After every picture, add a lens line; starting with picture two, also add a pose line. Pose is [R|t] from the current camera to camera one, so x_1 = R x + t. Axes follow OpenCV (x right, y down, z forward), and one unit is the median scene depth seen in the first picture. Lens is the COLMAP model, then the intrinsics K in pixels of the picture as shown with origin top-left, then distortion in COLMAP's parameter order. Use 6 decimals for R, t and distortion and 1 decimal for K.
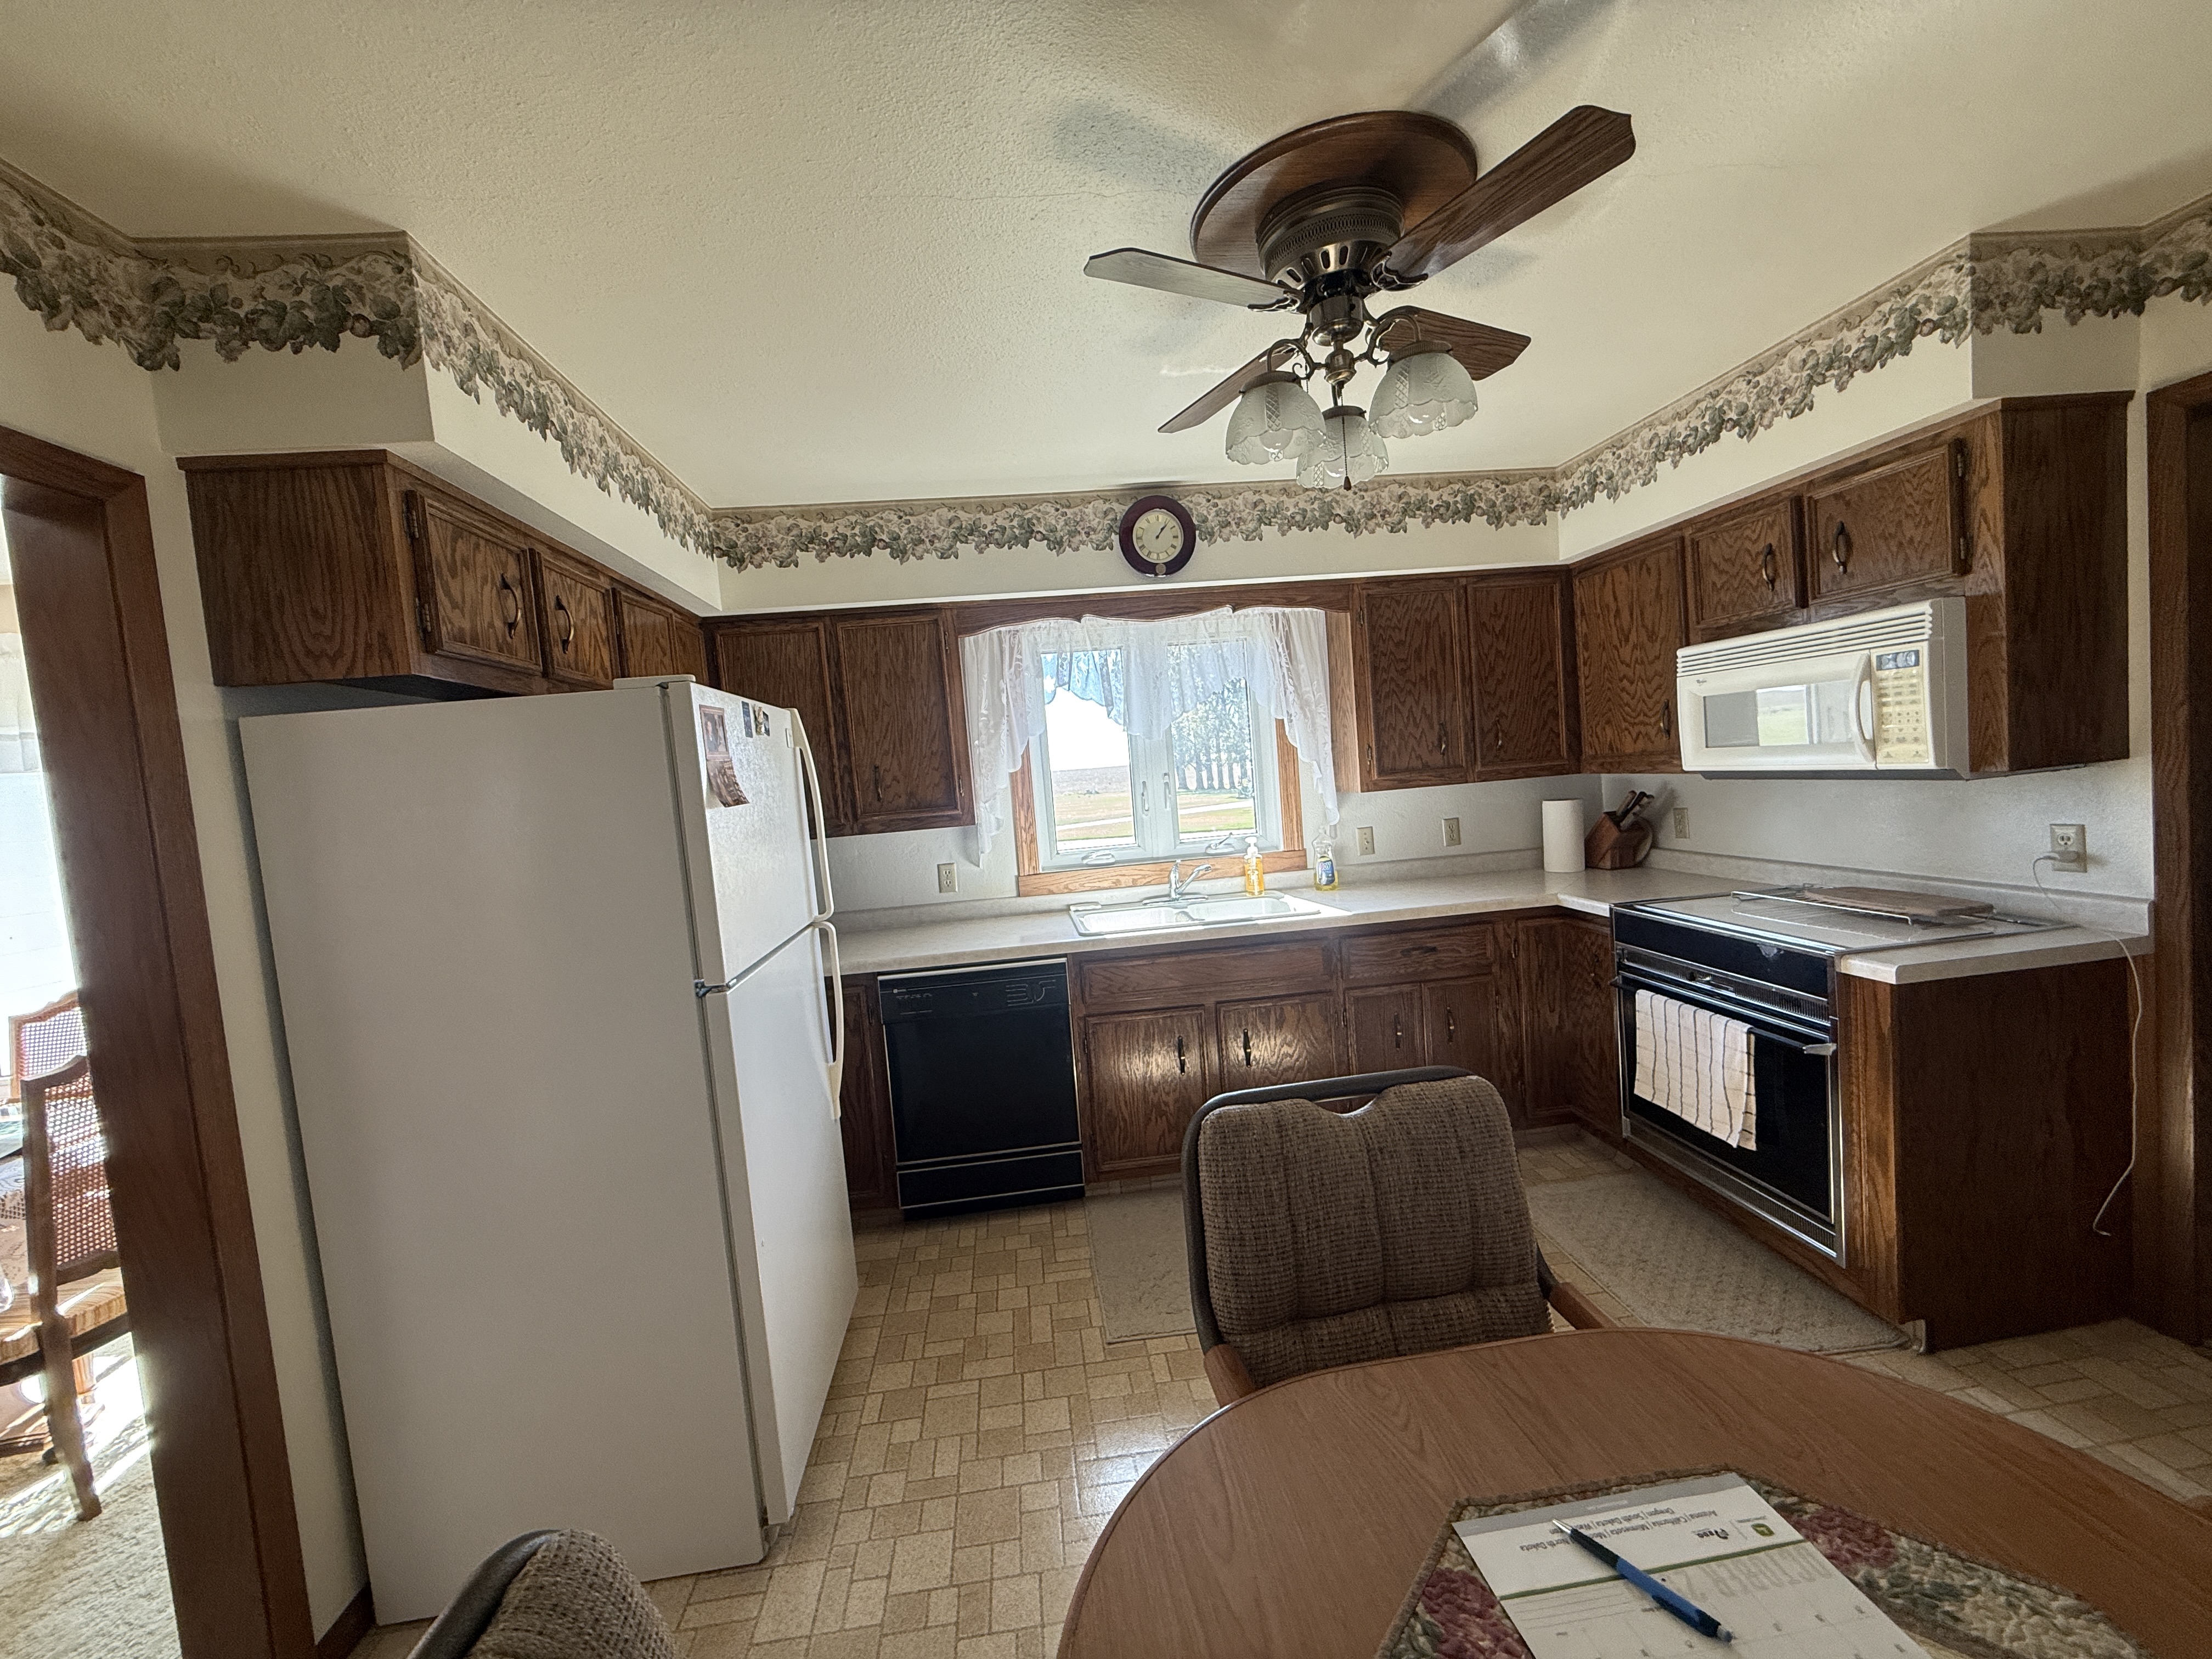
lens RADIAL K [[881.6, 0, 1099.9], [0, 881.6, 832.5], [0, 0, 1]] dist [-0.000953, 0.000065]
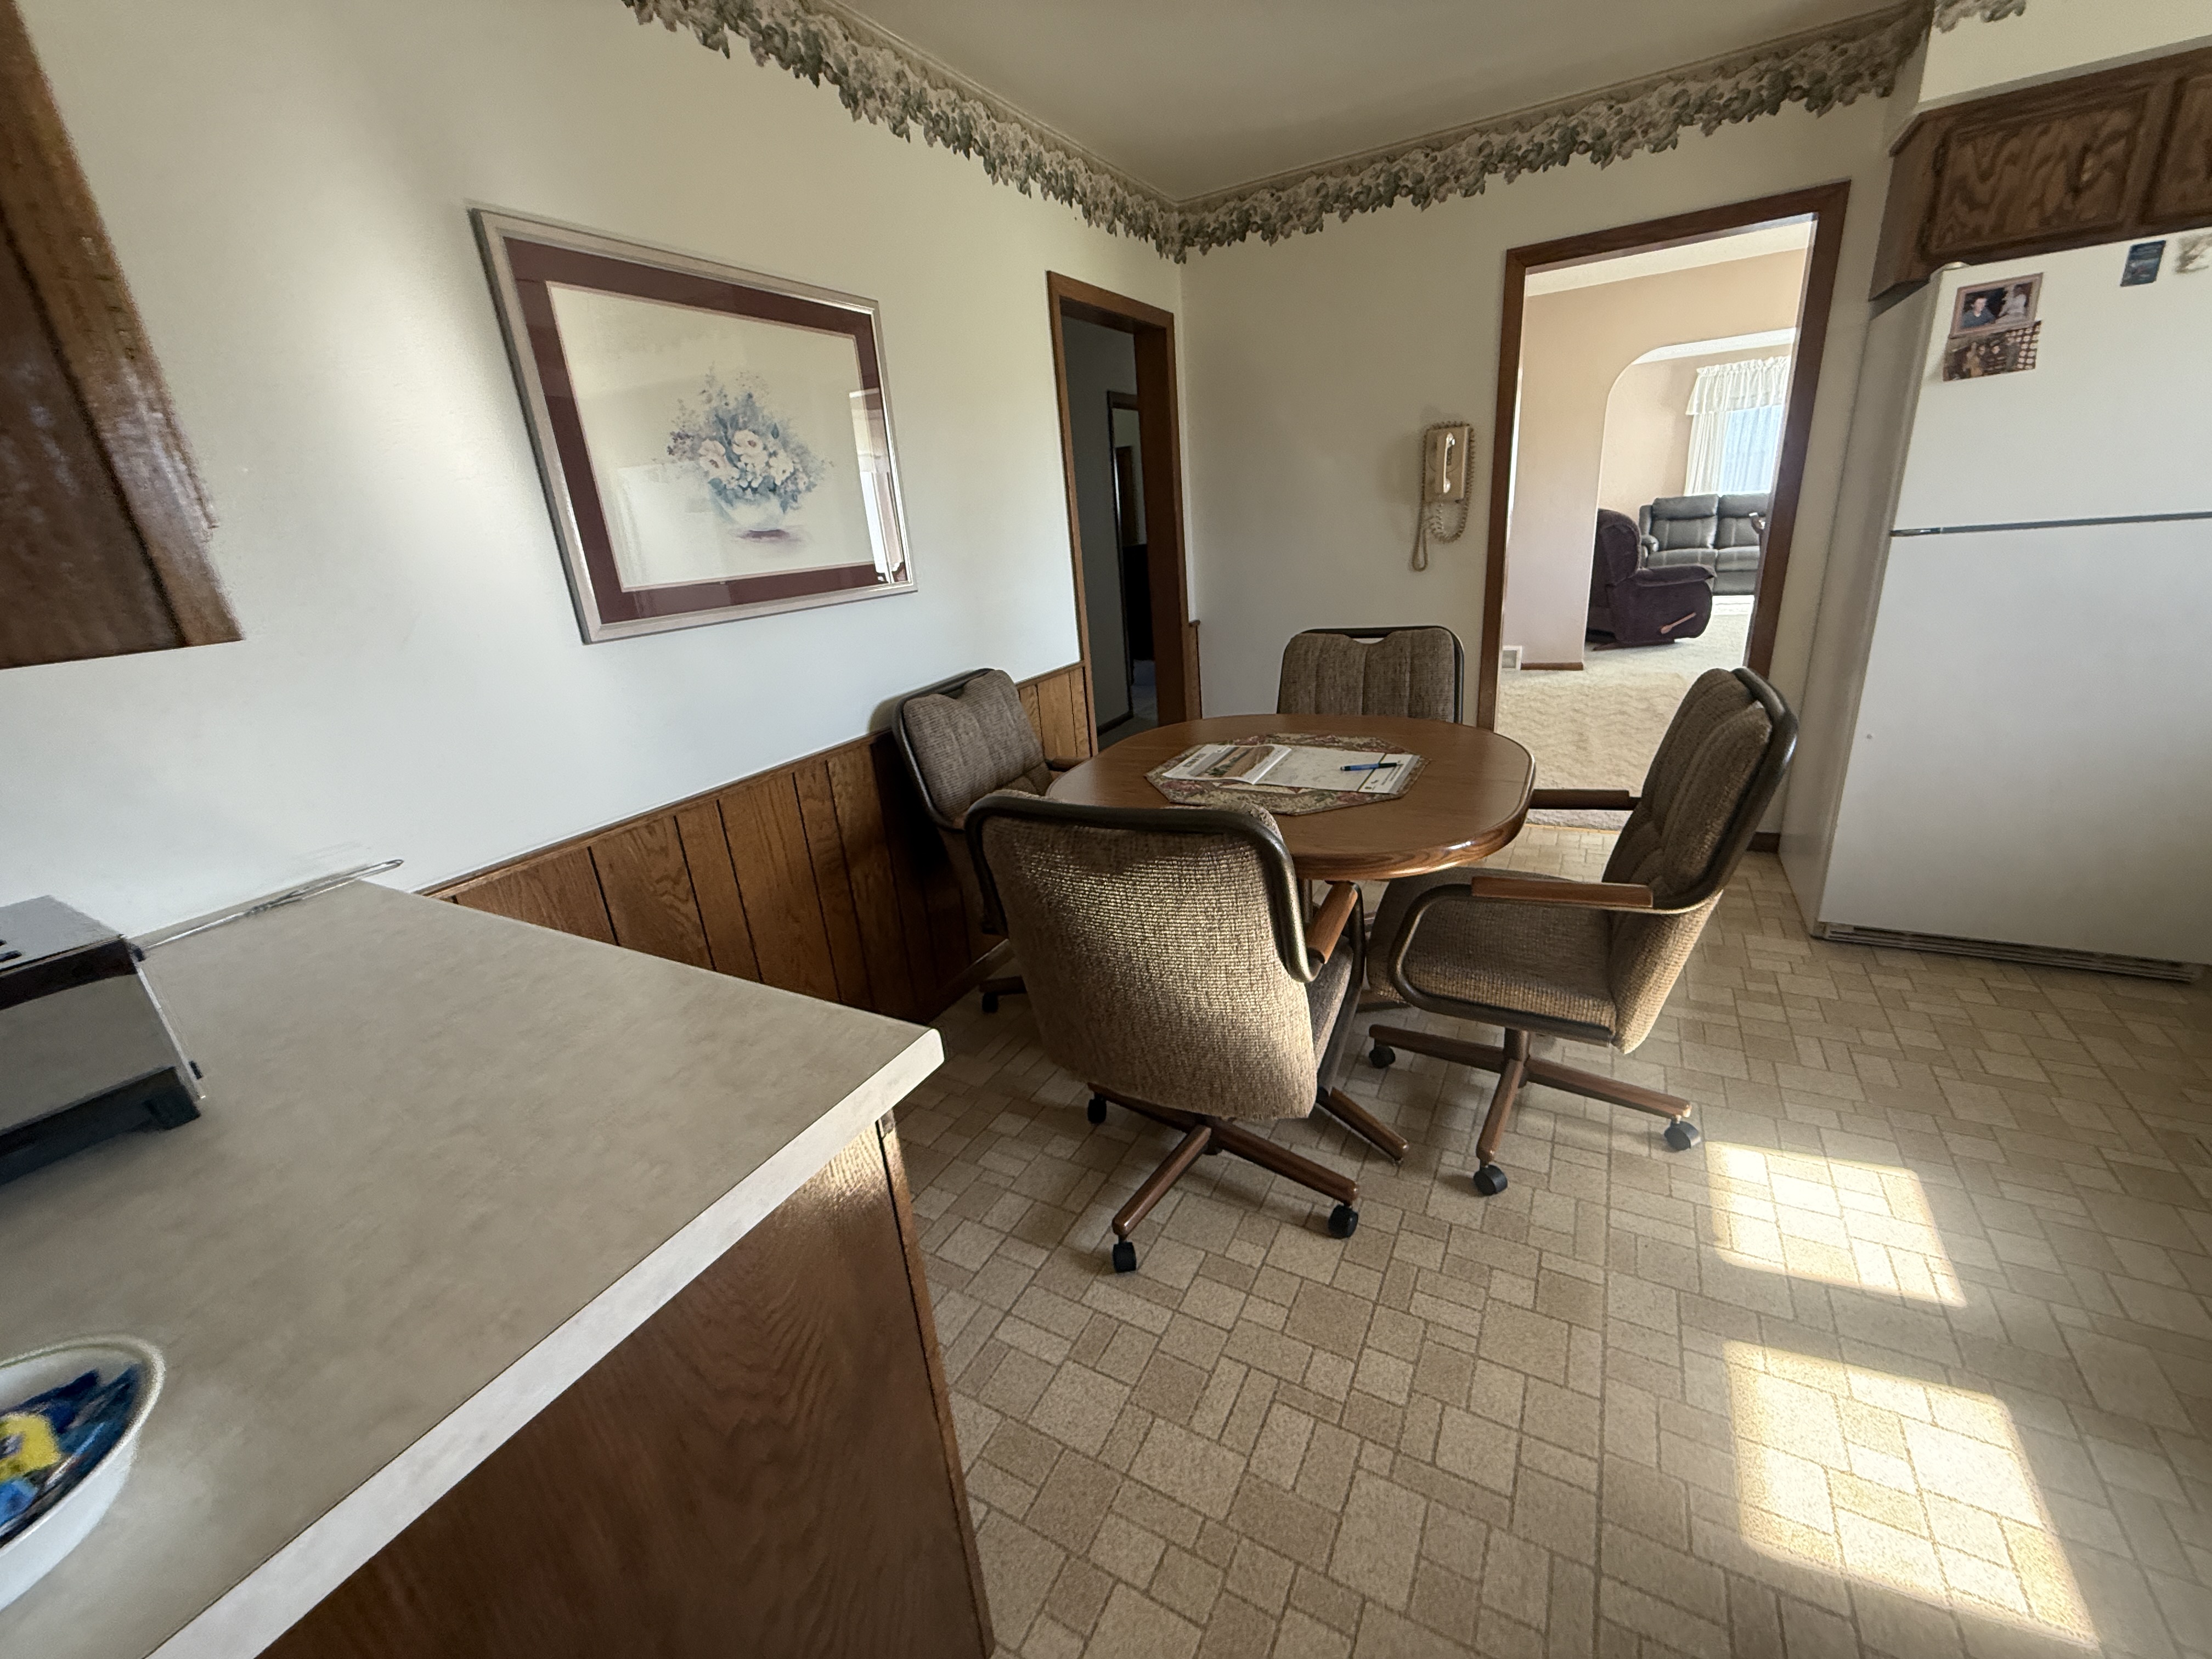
lens RADIAL K [[881.6, 0, 1110.5], [0, 881.6, 827.4], [0, 0, 1]] dist [-0.000953, 0.000065]
pose [[-0.556654, 0.394637, -0.731025, 0.953935], [0.072636, 0.899715, 0.430392, -0.056471], [0.827563, 0.186480, -0.529495, 0.558394]]
